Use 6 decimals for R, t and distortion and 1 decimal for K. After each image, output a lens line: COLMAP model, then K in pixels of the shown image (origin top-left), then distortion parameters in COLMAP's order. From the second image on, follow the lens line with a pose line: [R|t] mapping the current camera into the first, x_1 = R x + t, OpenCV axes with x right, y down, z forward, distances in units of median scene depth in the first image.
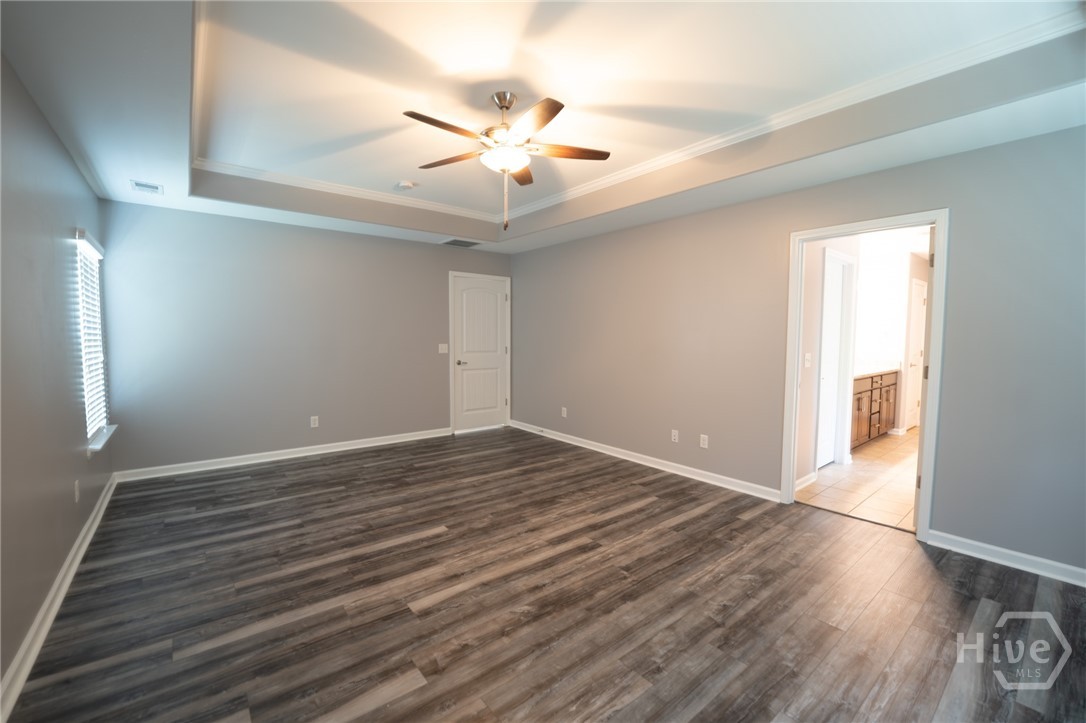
lens RADIAL K [[448.2, 0, 547.2], [0, 448.2, 360.3], [0, 0, 1]] dist [-0.023935, 0.001364]
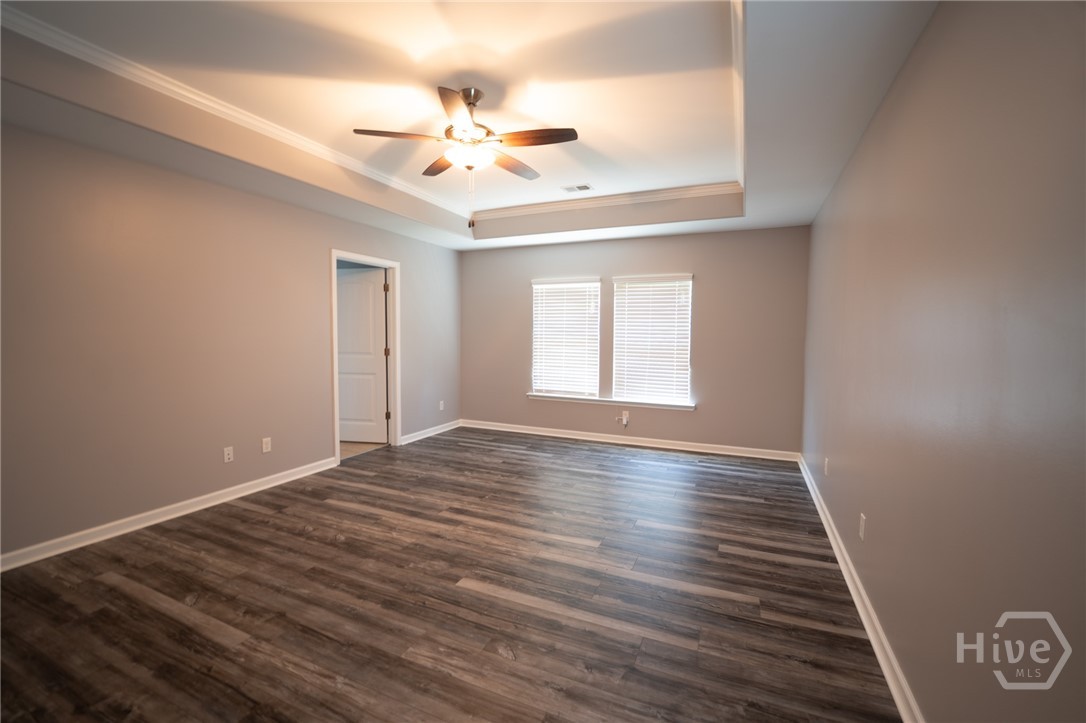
lens RADIAL K [[448.2, 0, 540.0], [0, 448.2, 359.1], [0, 0, 1]] dist [-0.023935, 0.001364]
pose [[-0.439708, -0.062816, 0.895942, -0.977200], [0.040269, 0.995169, 0.089536, -0.076116], [-0.897238, 0.075448, -0.435054, 1.203142]]
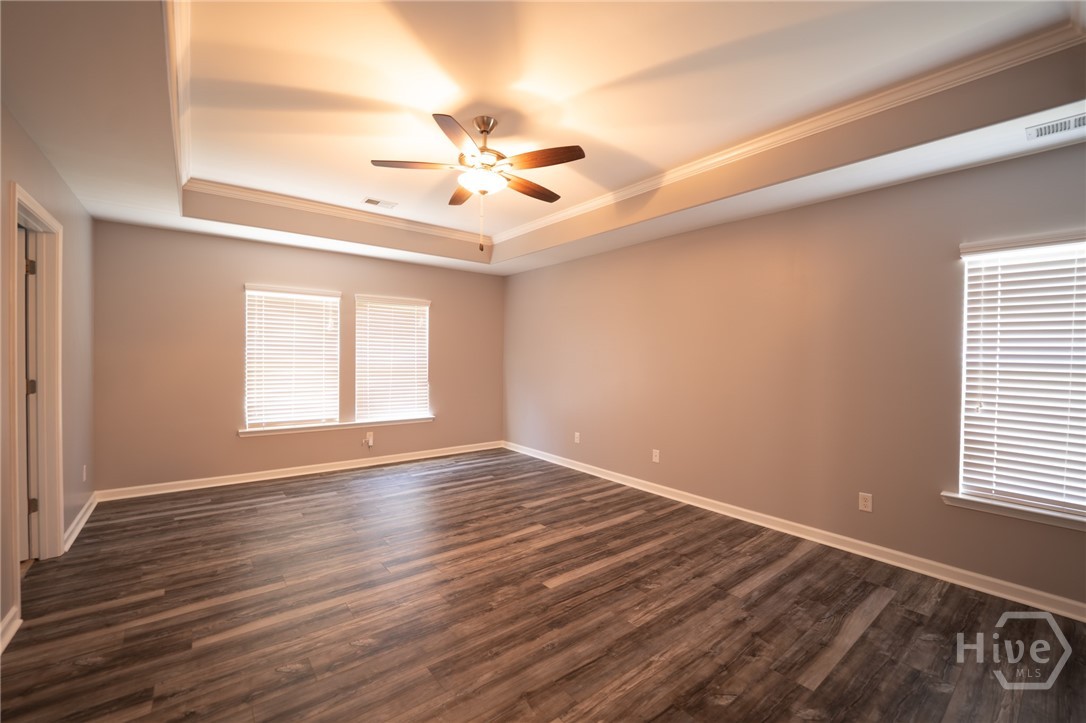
lens RADIAL K [[448.2, 0, 535.0], [0, 448.2, 359.5], [0, 0, 1]] dist [-0.023935, 0.001364]
pose [[-0.999240, -0.020623, 0.033090, -0.228180], [-0.018383, 0.997608, 0.066637, -0.107049], [-0.034385, 0.065978, -0.997228, 1.840054]]
